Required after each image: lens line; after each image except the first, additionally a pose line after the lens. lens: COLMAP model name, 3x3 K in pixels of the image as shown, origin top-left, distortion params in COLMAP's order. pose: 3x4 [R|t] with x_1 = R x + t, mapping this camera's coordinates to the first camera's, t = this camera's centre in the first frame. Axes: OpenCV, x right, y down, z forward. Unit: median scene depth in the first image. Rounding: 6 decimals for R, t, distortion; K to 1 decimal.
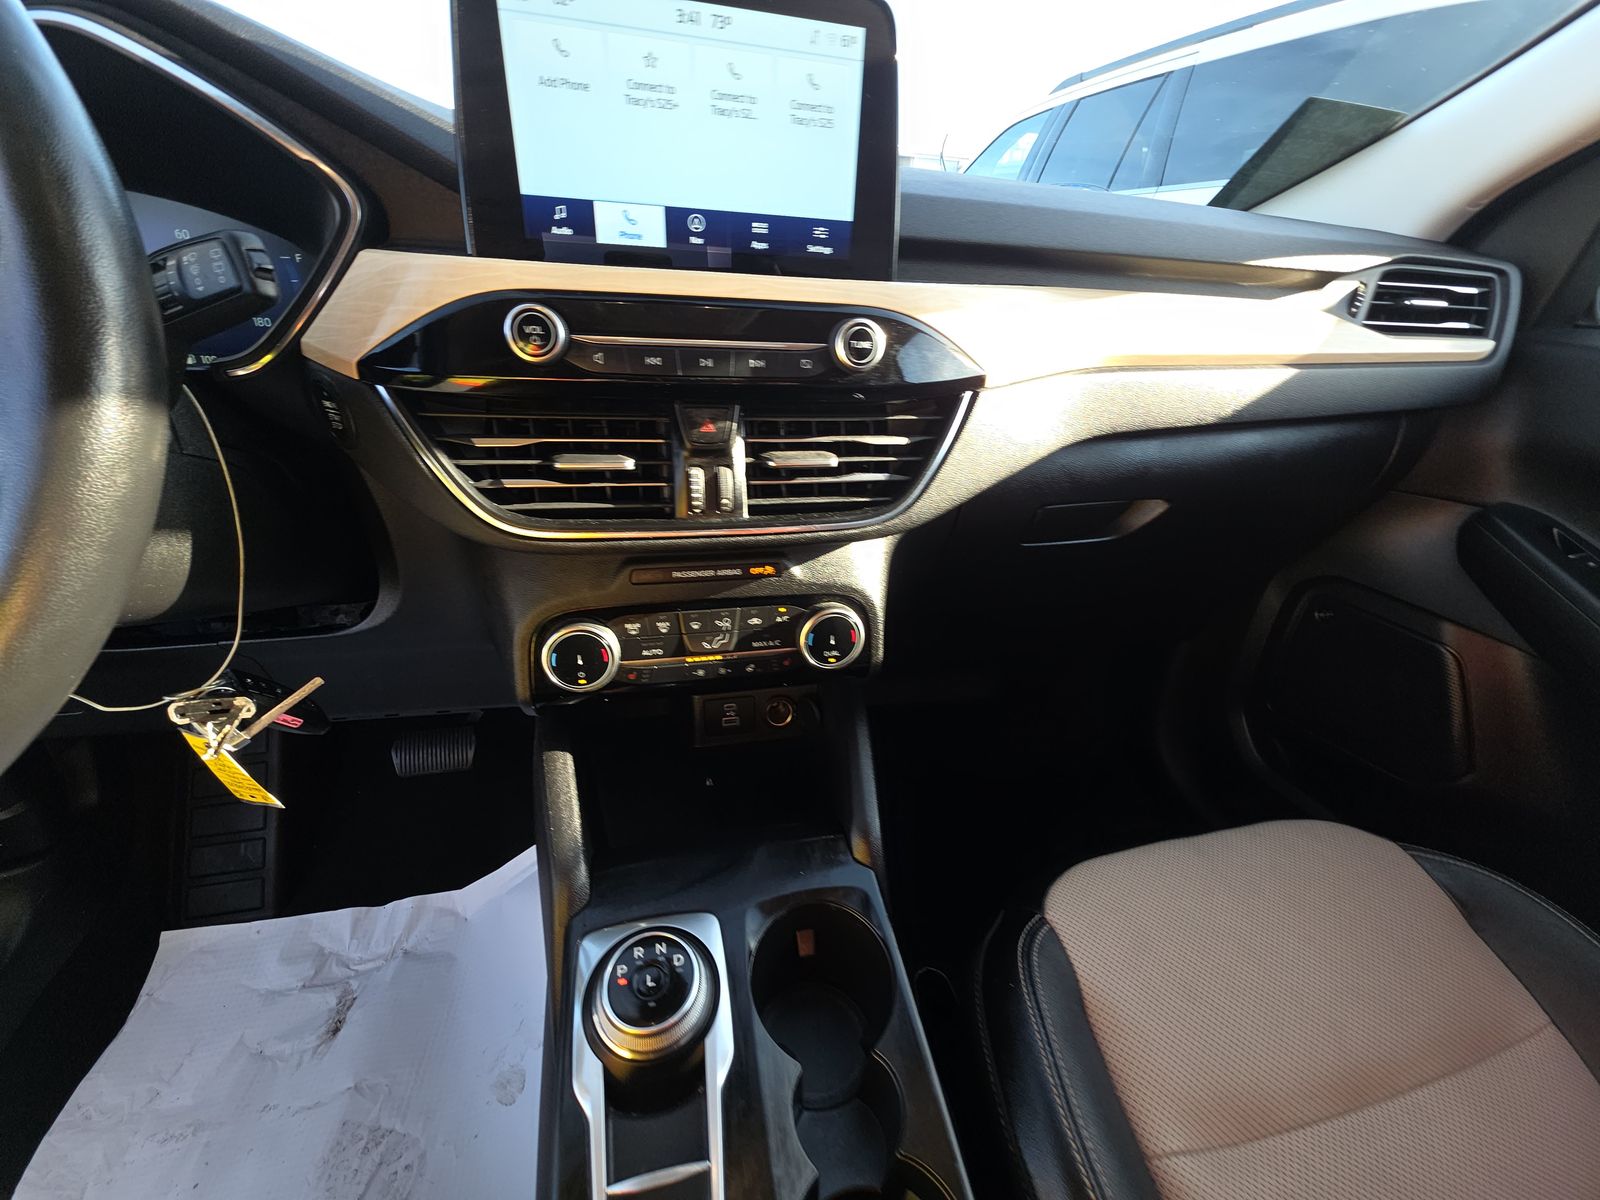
lens RADIAL K [[637.4, 0, 800.0], [0, 637.4, 600.0], [0, 0, 1]] dist [0.000409, -0.000015]
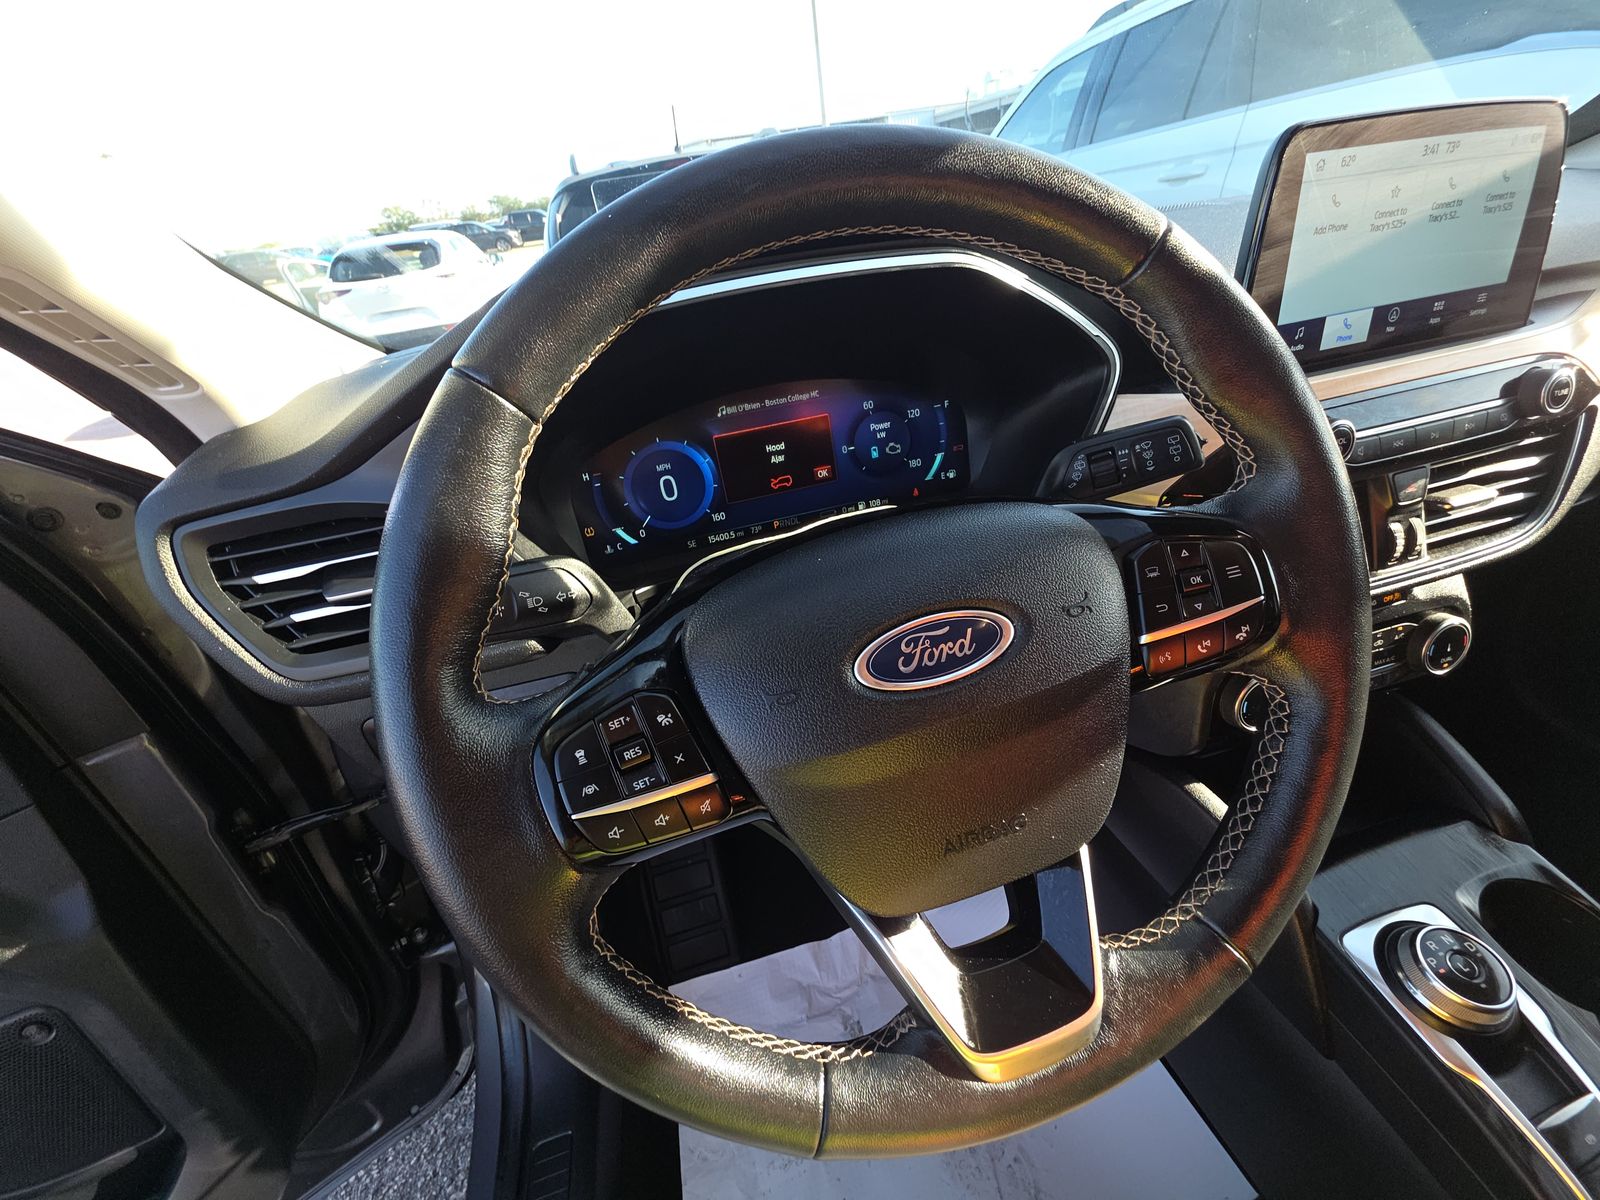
lens RADIAL K [[638.0, 0, 800.0], [0, 638.0, 600.0], [0, 0, 1]] dist [0.000437, -0.004691]
pose [[0.981718, -0.173931, -0.077323, -1.094780], [0.175458, 0.984396, 0.013373, -0.264058], [0.073791, -0.026696, 0.996916, -0.202003]]
